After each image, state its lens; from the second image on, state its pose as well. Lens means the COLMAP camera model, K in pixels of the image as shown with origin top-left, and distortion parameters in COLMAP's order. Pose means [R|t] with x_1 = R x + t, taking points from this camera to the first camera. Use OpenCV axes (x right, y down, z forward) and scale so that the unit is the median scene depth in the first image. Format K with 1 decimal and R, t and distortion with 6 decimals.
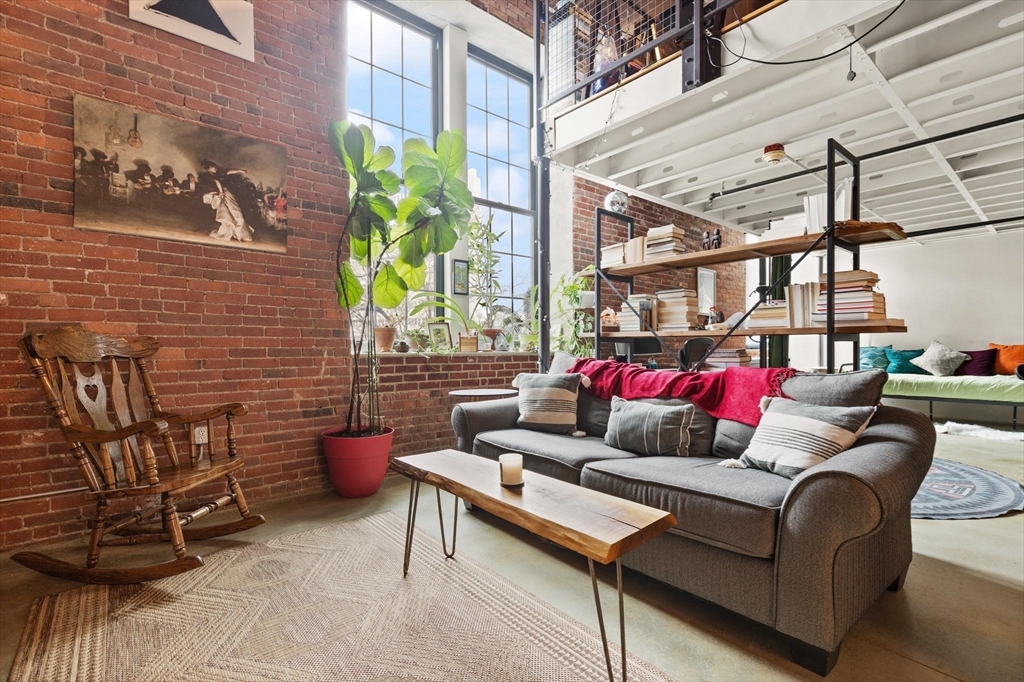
lens RADIAL K [[475.4, 0, 516.5], [0, 475.4, 347.3], [0, 0, 1]] dist [0.007122, -0.001677]
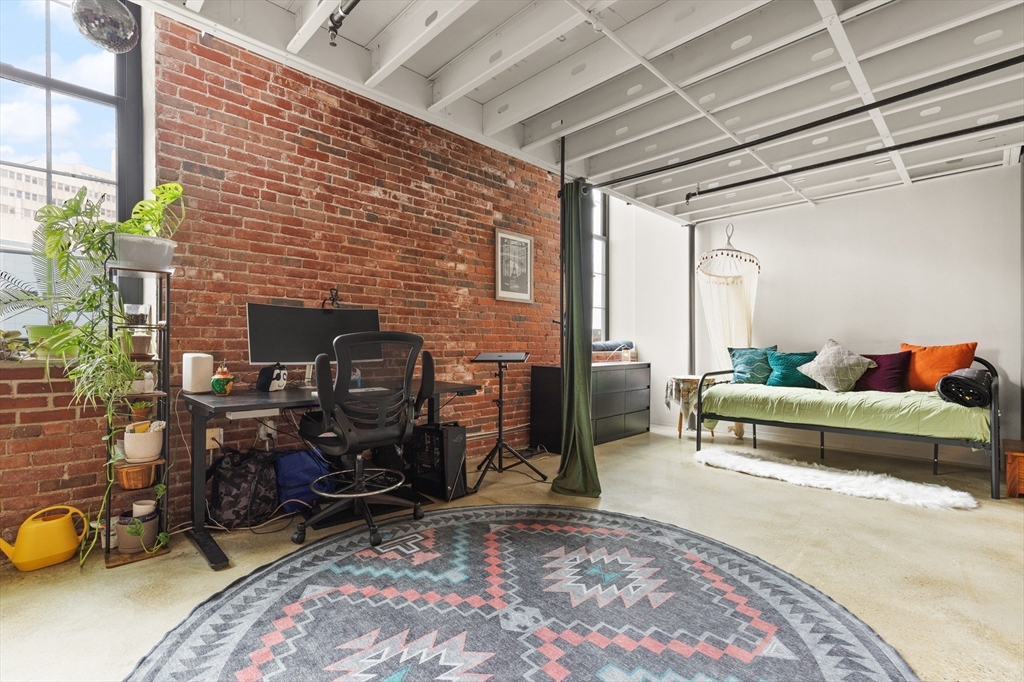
lens RADIAL K [[475.4, 0, 511.1], [0, 475.4, 345.2], [0, 0, 1]] dist [0.007122, -0.001677]
pose [[0.996622, 0.002027, 0.082102, 0.371557], [-0.001793, 0.999994, -0.002931, -0.003046], [-0.082107, 0.002774, 0.996620, 0.359575]]
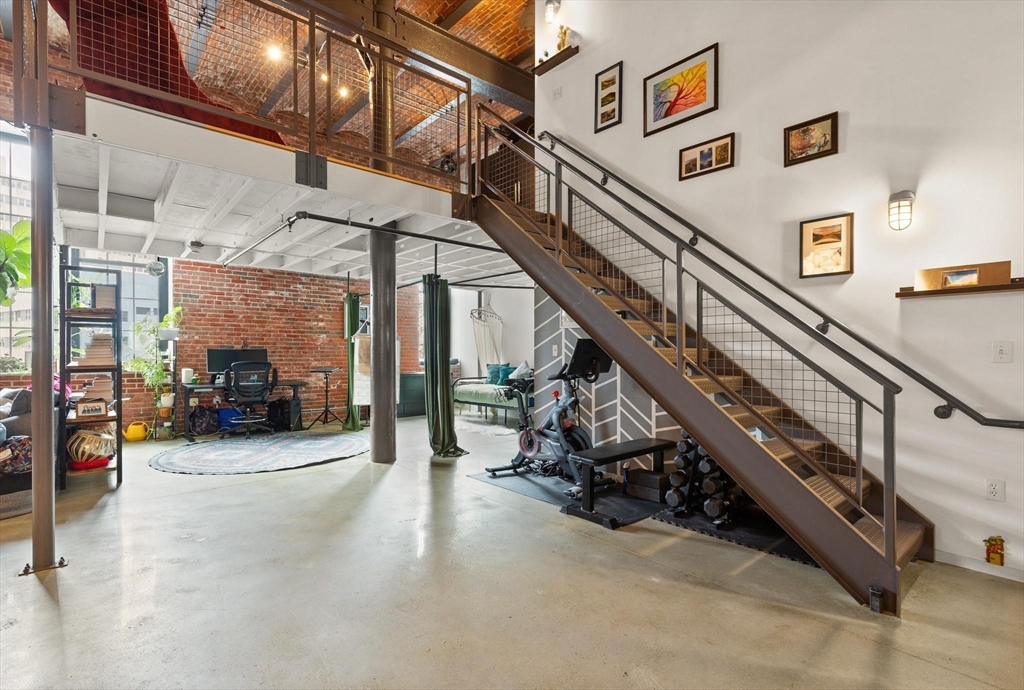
lens RADIAL K [[475.4, 0, 491.6], [0, 475.4, 353.0], [0, 0, 1]] dist [0.007122, -0.001677]
pose [[0.999830, 0.005330, 0.017677, 0.807784], [-0.005301, 0.999985, -0.001674, -0.034146], [-0.017686, 0.001580, 0.999842, -0.303892]]
